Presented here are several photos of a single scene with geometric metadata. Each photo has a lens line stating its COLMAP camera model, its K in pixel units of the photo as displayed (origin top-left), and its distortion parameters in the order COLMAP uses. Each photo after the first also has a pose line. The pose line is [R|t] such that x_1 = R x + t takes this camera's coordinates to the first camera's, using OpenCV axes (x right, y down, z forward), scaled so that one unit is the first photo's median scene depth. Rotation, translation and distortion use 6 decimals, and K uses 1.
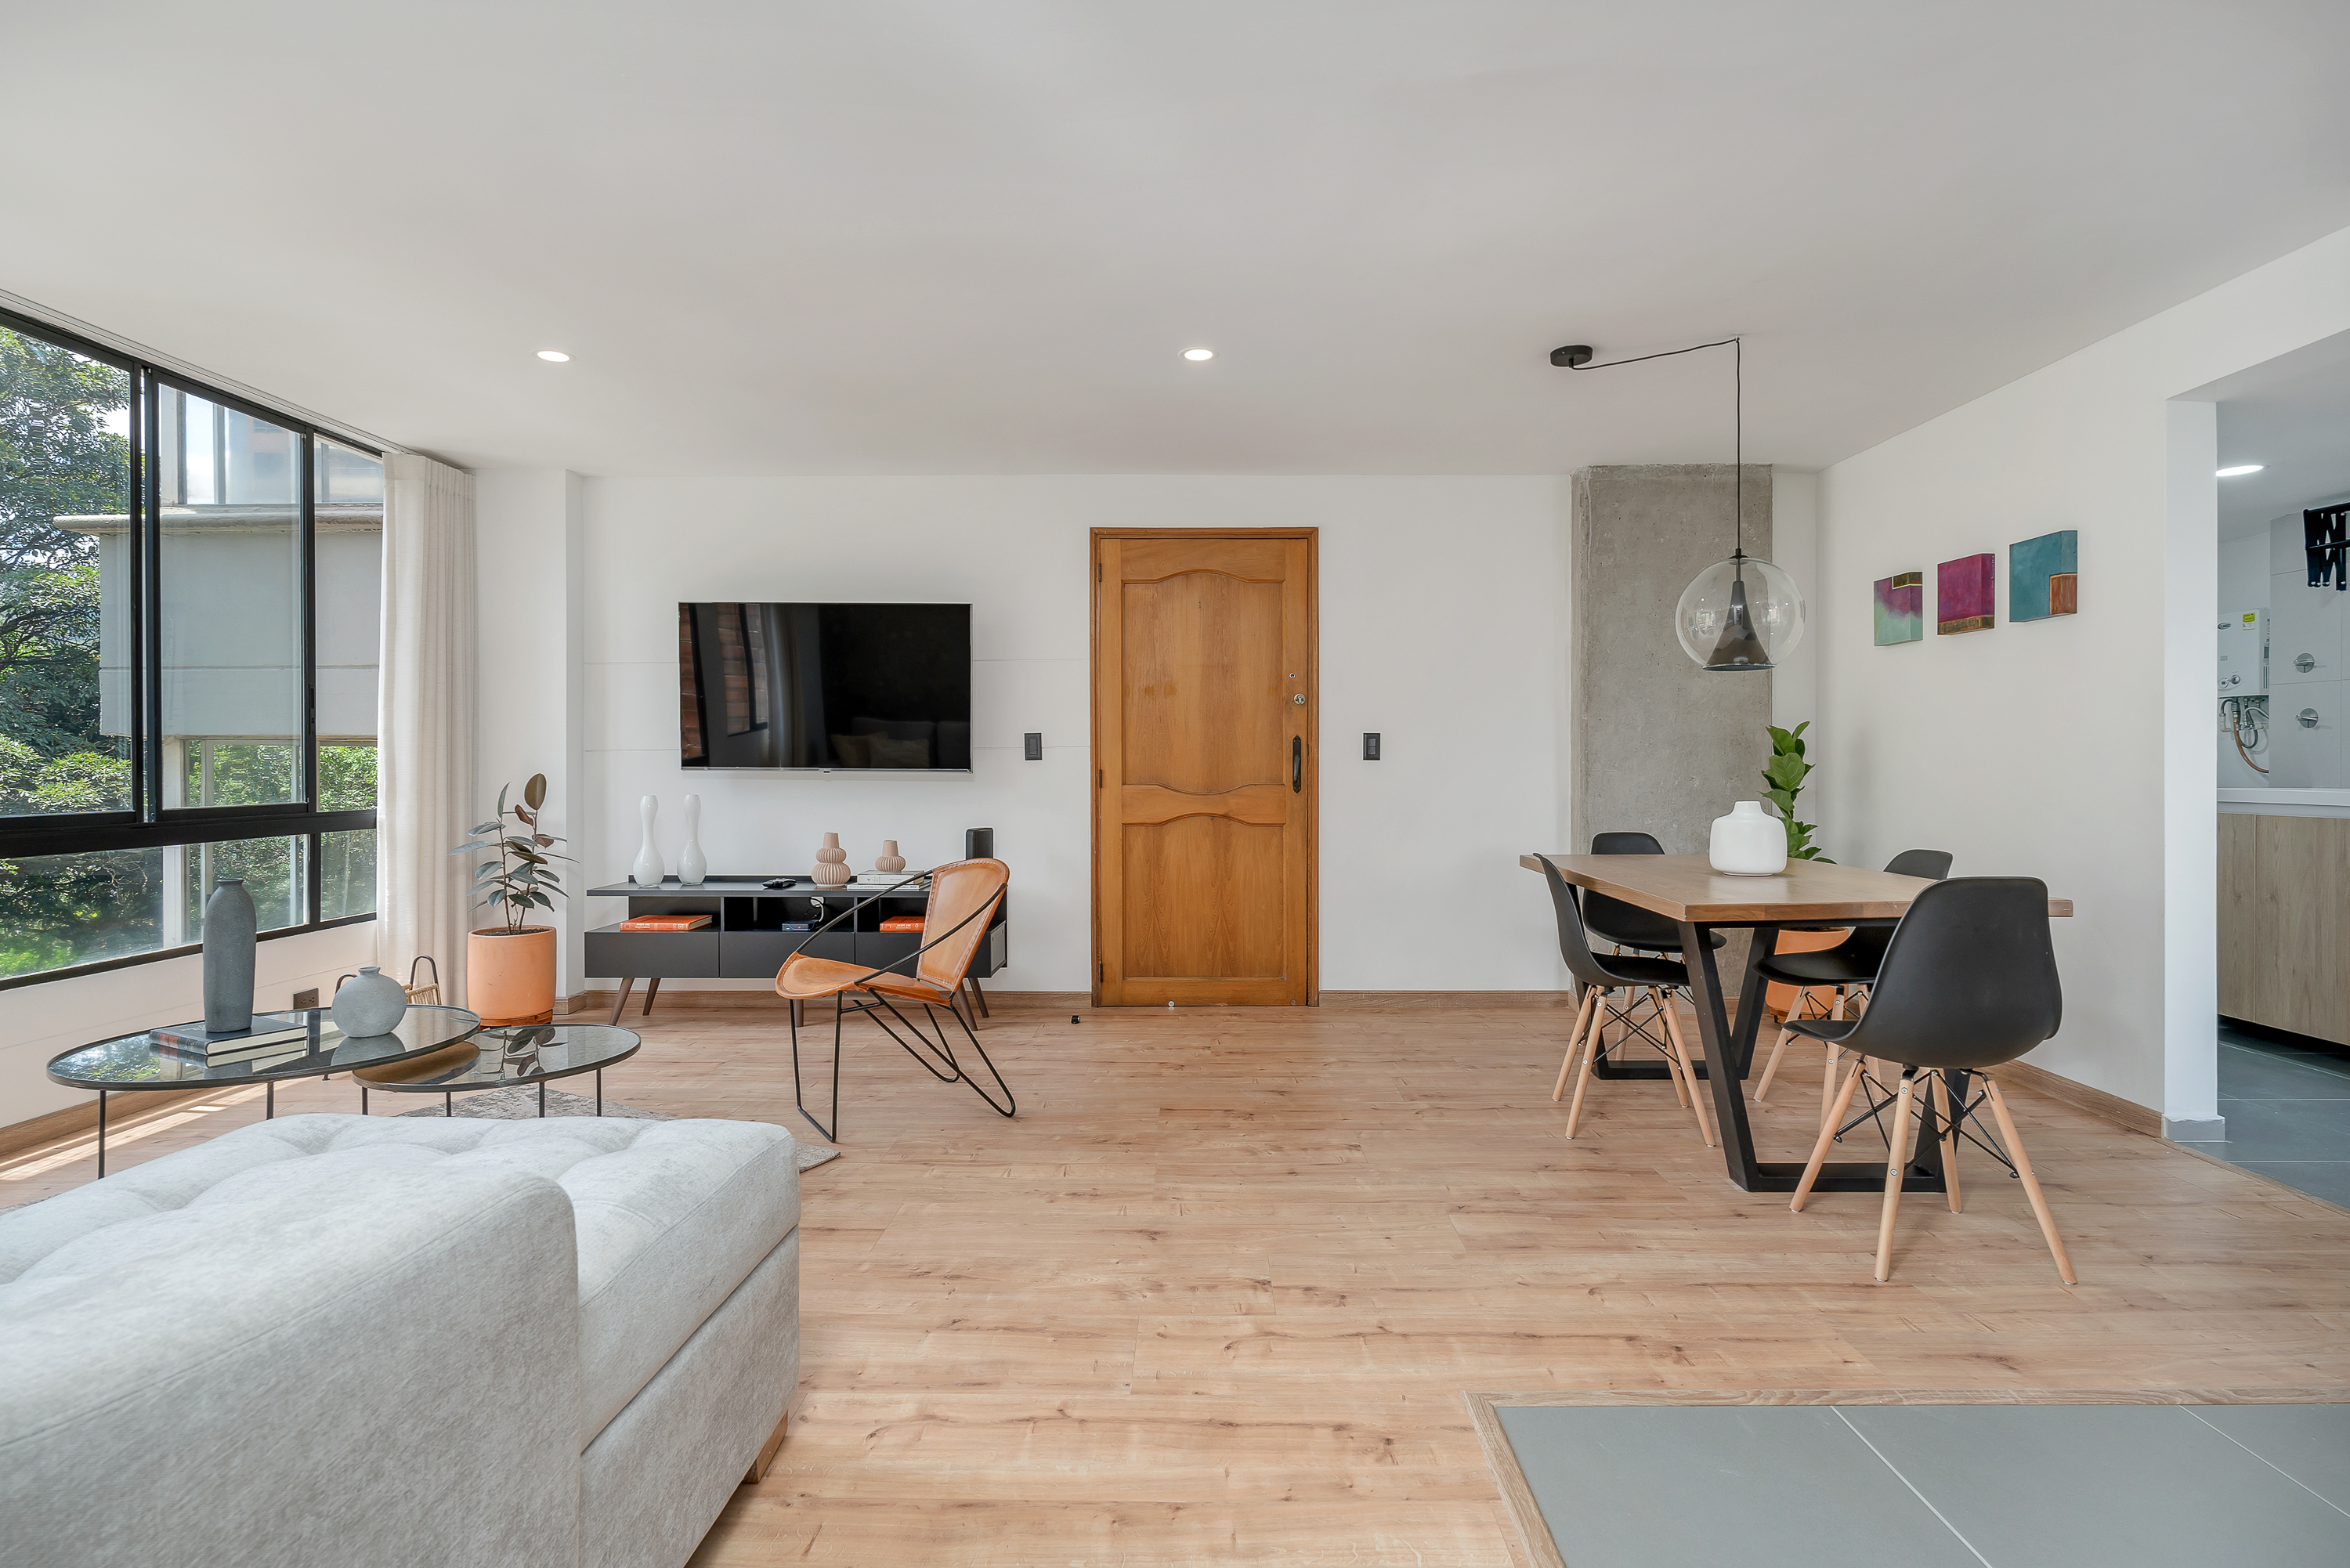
lens RADIAL K [[1158.9, 0, 1197.2], [0, 1158.9, 771.8], [0, 0, 1]] dist [-0.007937, 0.000731]
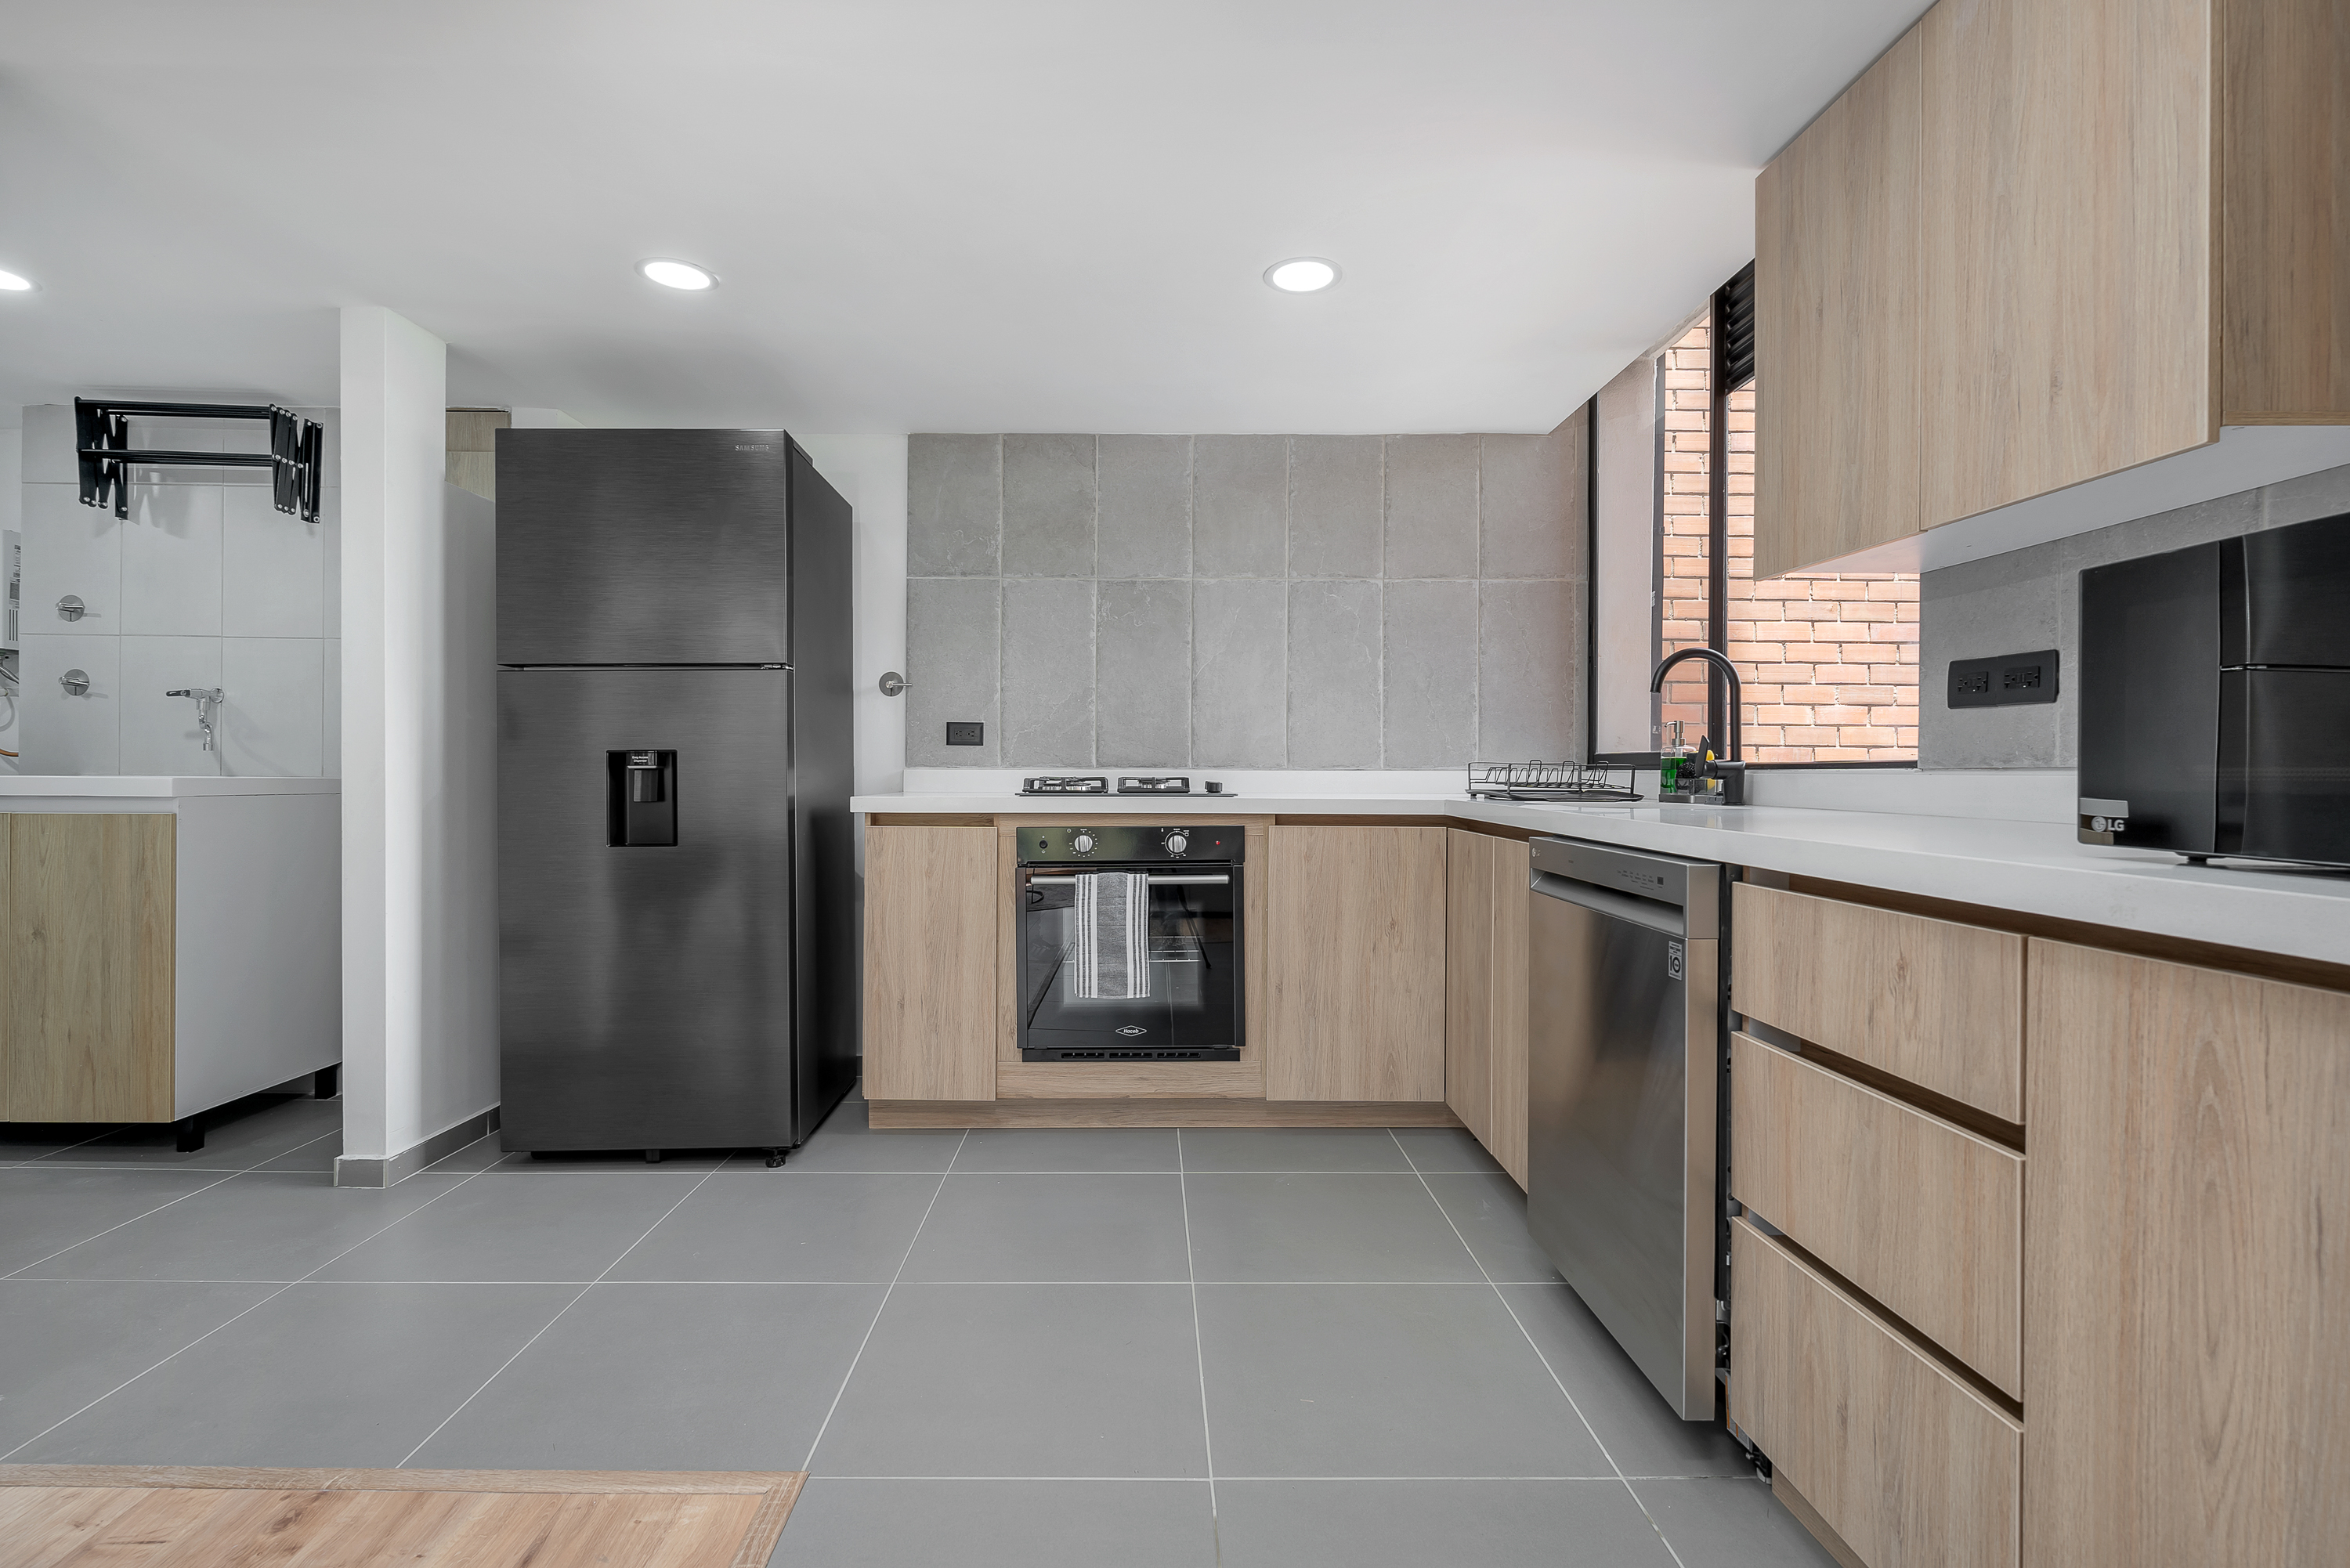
lens RADIAL K [[1099.5, 0, 1147.0], [0, 1099.5, 772.4], [0, 0, 1]] dist [0.000808, 0.000493]
pose [[-0.008541, 0.000502, 0.999963, 0.256802], [-0.000719, 1.000000, -0.000508, 0.012101], [-0.999963, -0.000724, -0.008541, 0.325481]]
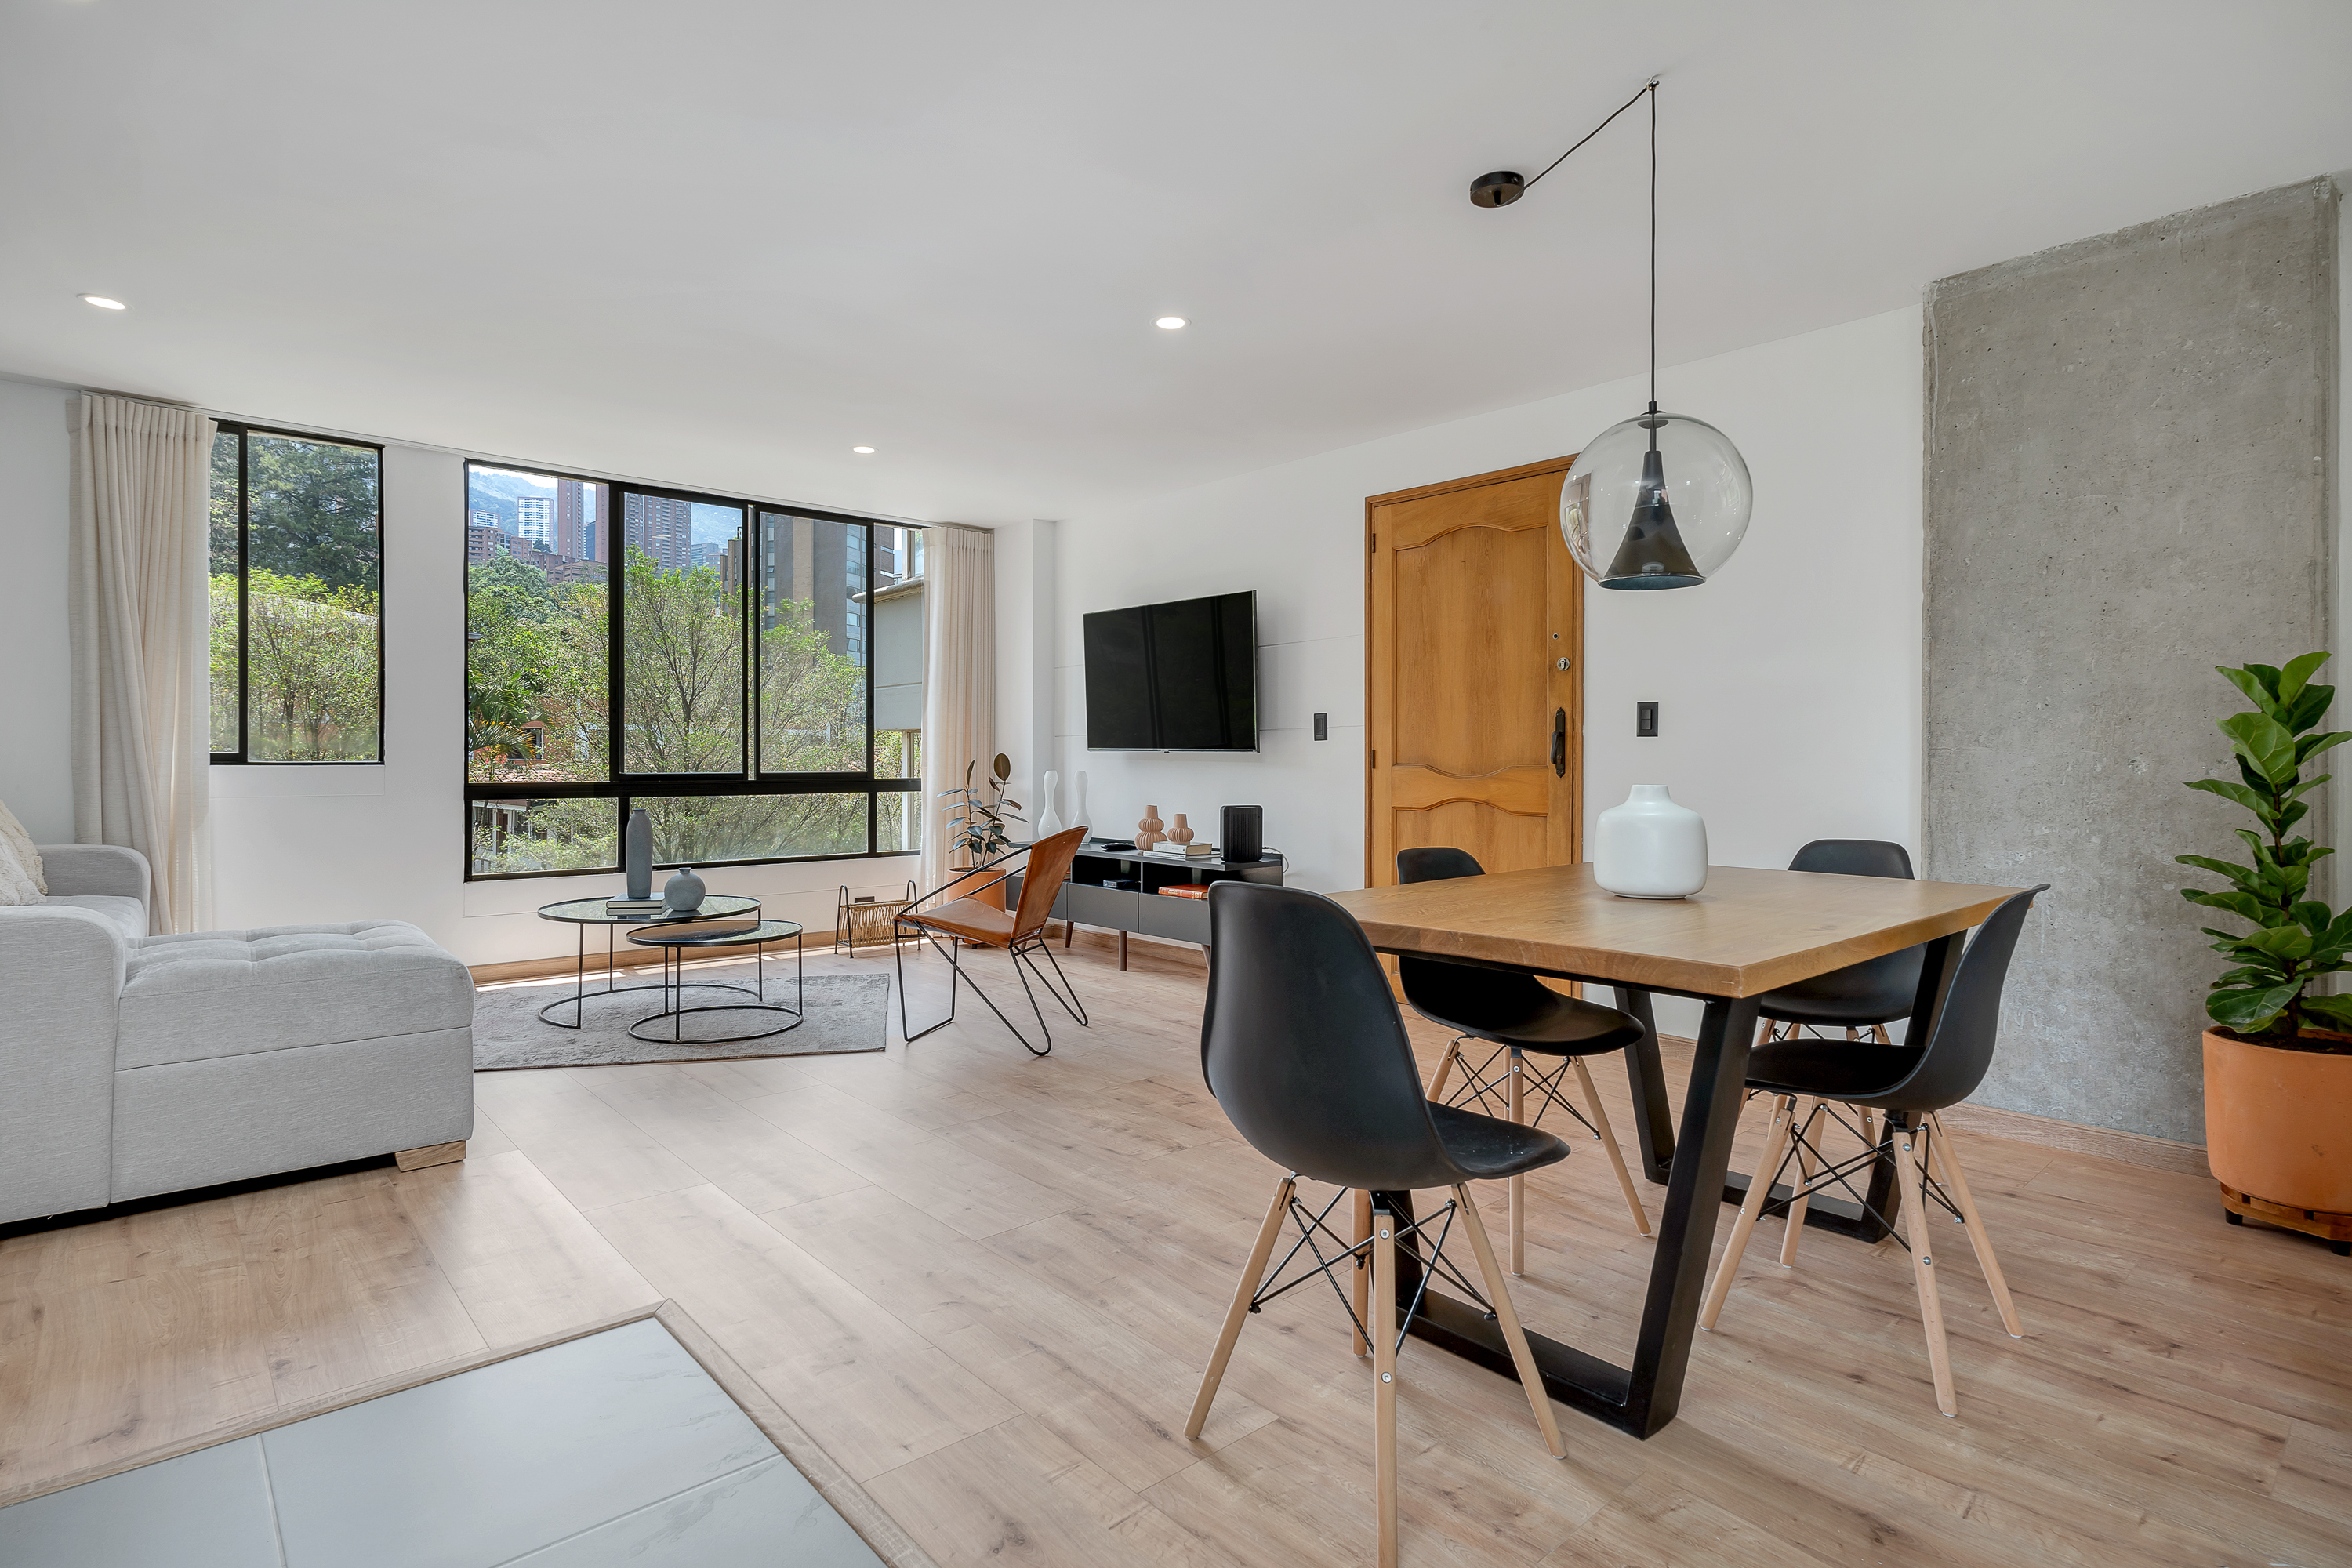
lens RADIAL K [[1170.1, 0, 1181.1], [0, 1170.1, 764.6], [0, 0, 1]] dist [-0.003317, 0.000611]
pose [[0.670854, 0.006589, -0.741560, 0.596574], [-0.007658, 0.999969, 0.001958, 0.011038], [0.741550, 0.004366, 0.670883, 0.268099]]
